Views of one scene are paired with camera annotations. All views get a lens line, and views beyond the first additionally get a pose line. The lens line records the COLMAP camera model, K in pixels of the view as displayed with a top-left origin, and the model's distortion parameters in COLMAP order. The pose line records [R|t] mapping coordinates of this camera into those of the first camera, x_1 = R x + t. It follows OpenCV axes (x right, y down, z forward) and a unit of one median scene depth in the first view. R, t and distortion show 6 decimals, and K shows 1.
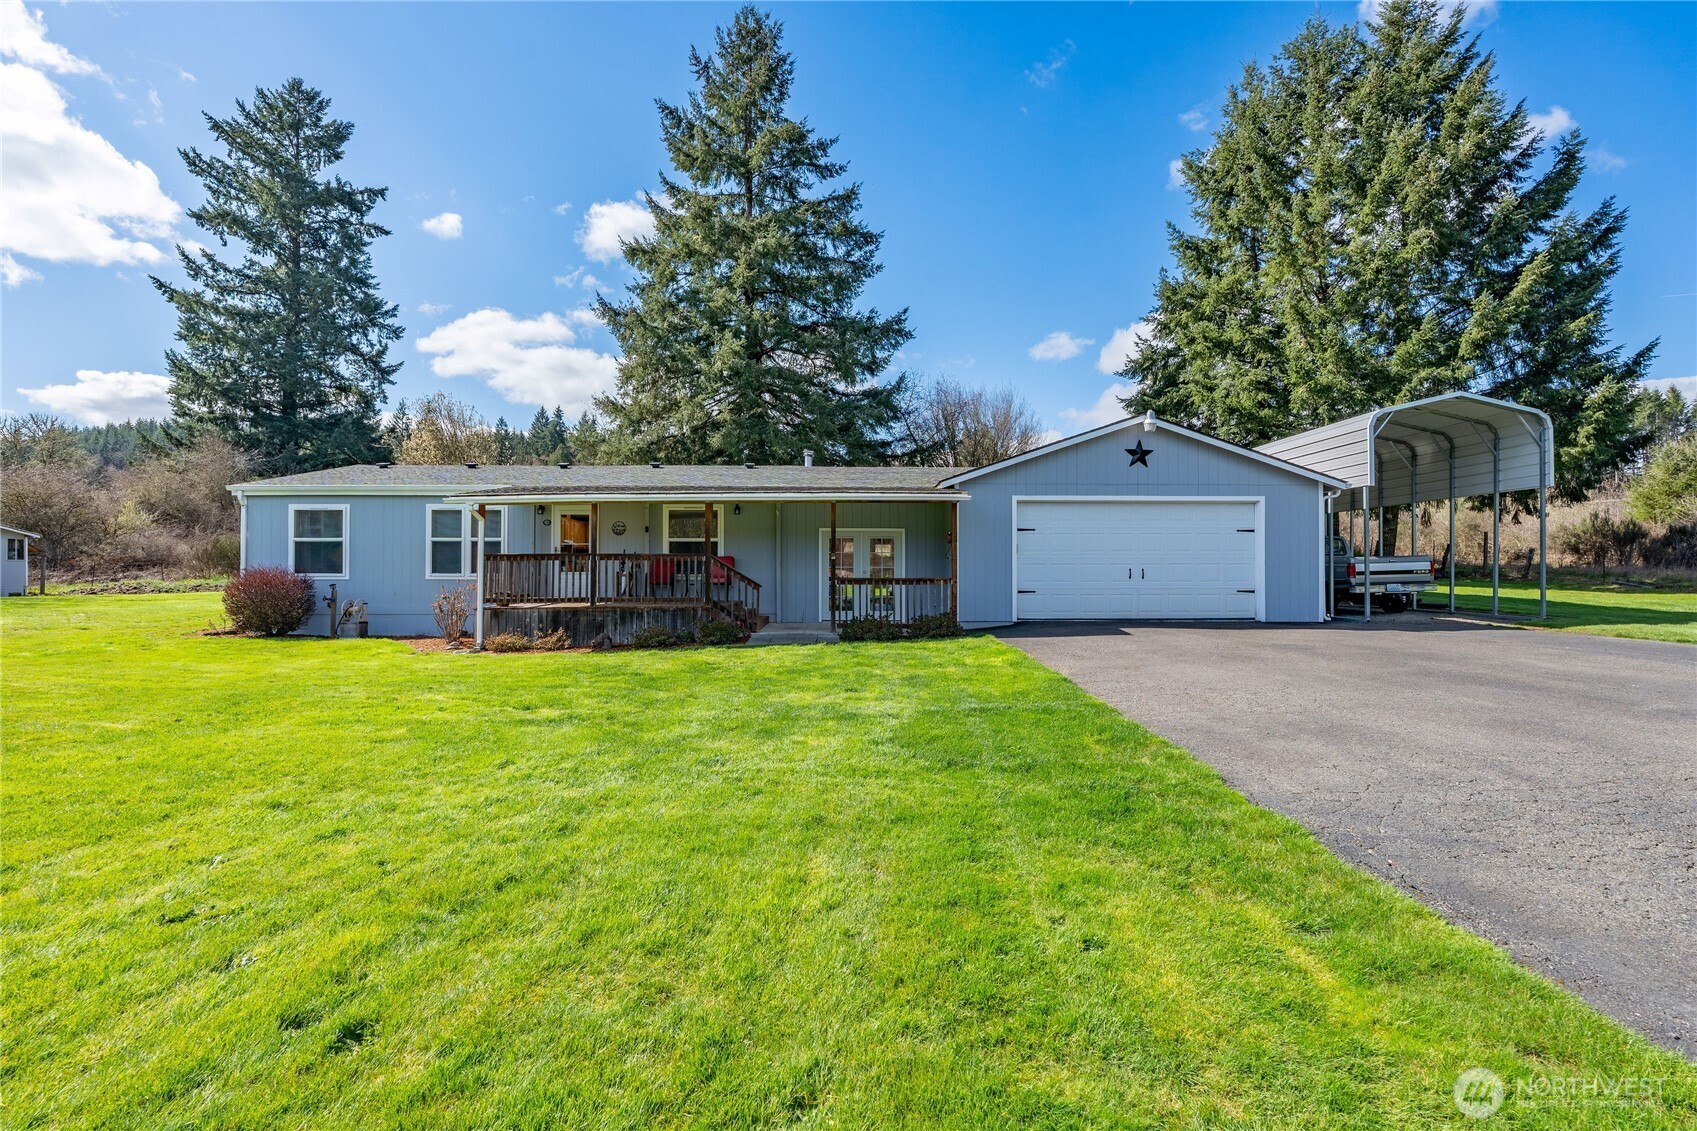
lens RADIAL K [[752.7, 0, 844.6], [0, 752.7, 563.3], [0, 0, 1]] dist [-0.006748, 0.000832]
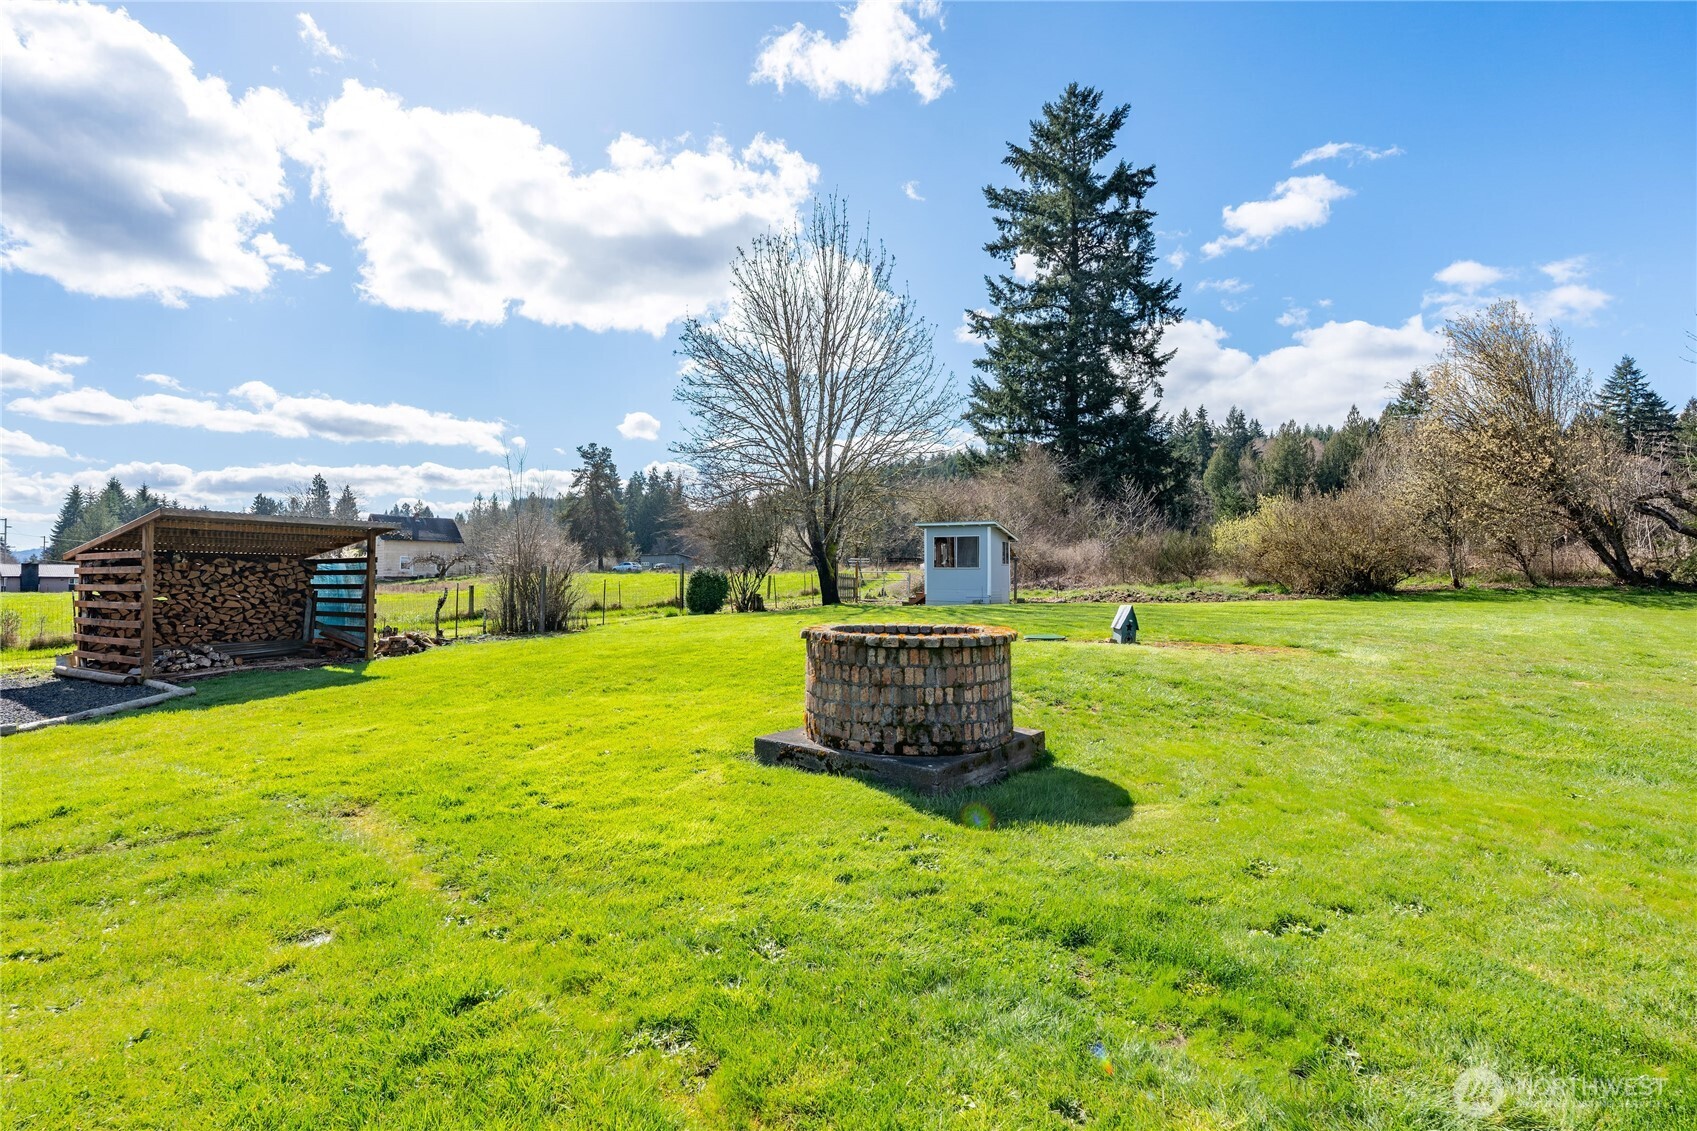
lens RADIAL K [[752.7, 0, 844.6], [0, 752.7, 563.3], [0, 0, 1]] dist [-0.006748, 0.000832]
pose [[0.727600, -0.013572, -0.685867, -0.640279], [0.003752, 0.999868, -0.015805, 0.009423], [0.685991, 0.008927, 0.727555, 0.167808]]
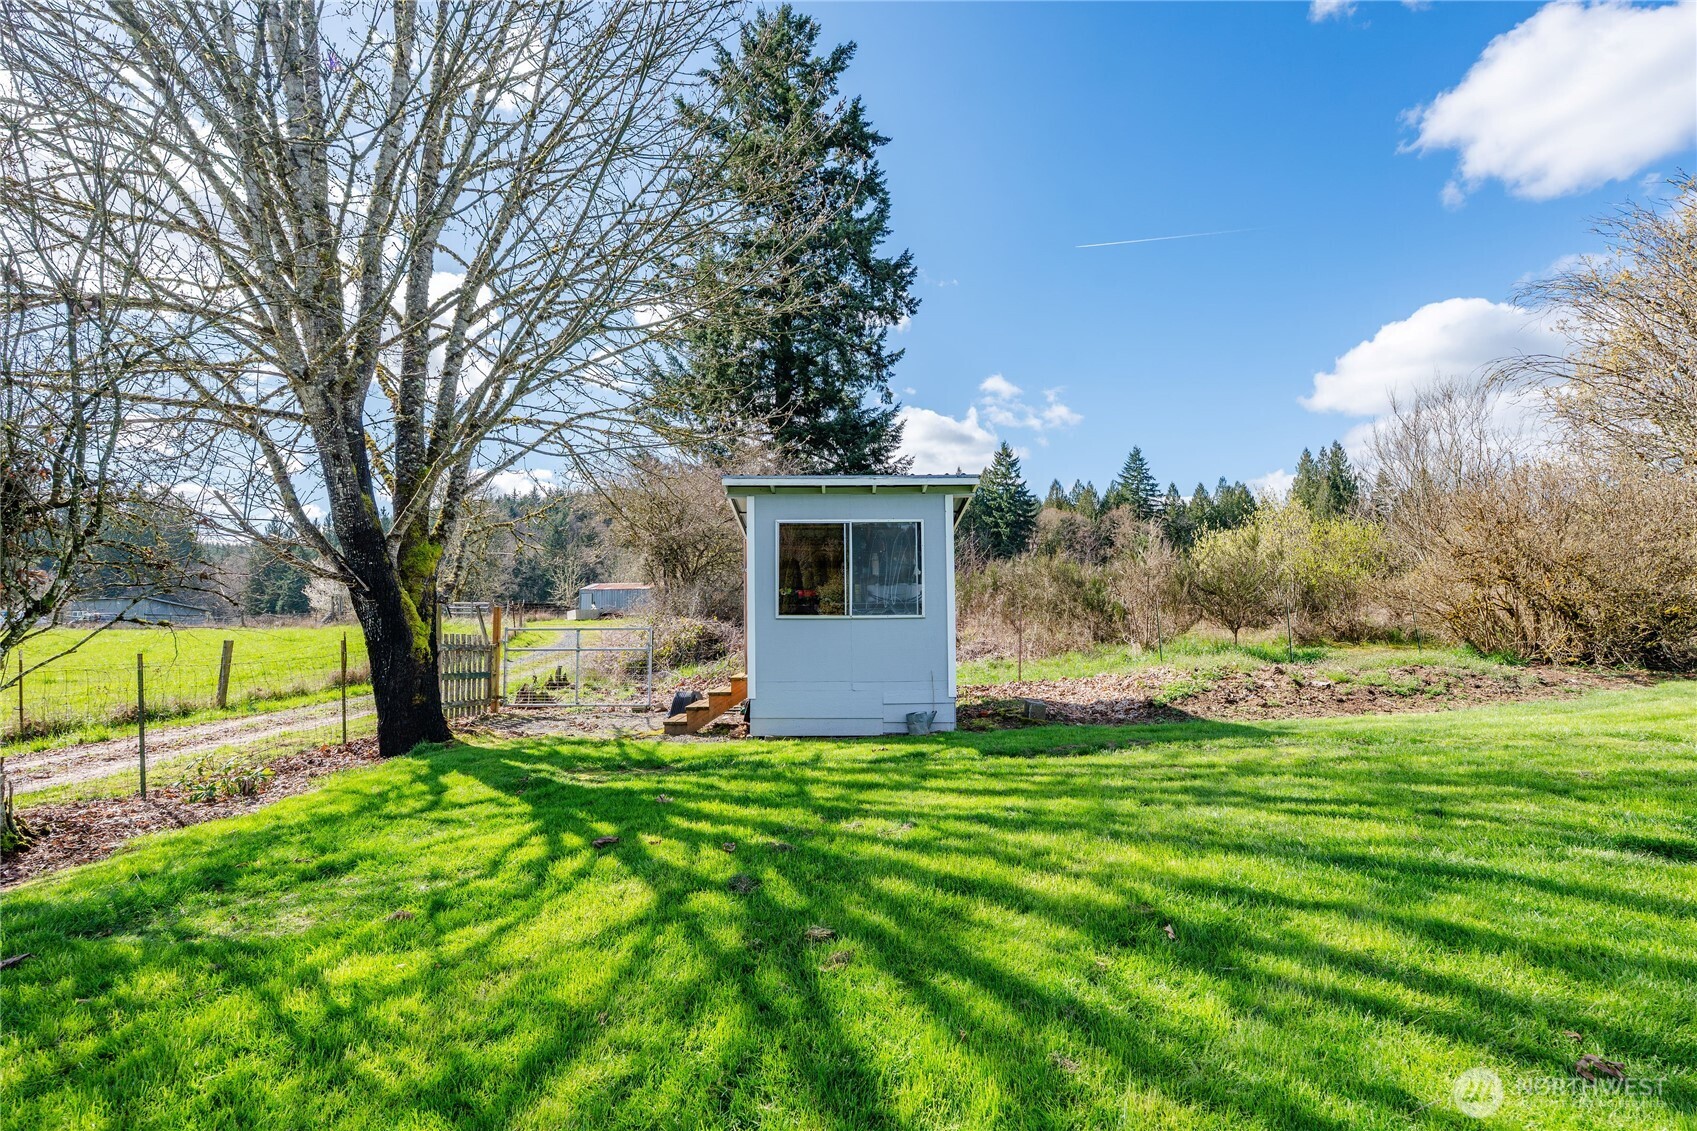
lens RADIAL K [[747.1, 0, 841.3], [0, 747.1, 564.6], [0, 0, 1]] dist [-0.001854, -0.000132]
pose [[0.965924, -0.034938, -0.256455, -1.139939], [0.016711, 0.997198, -0.072911, 0.001608], [0.258284, 0.066141, 0.963802, 0.680452]]
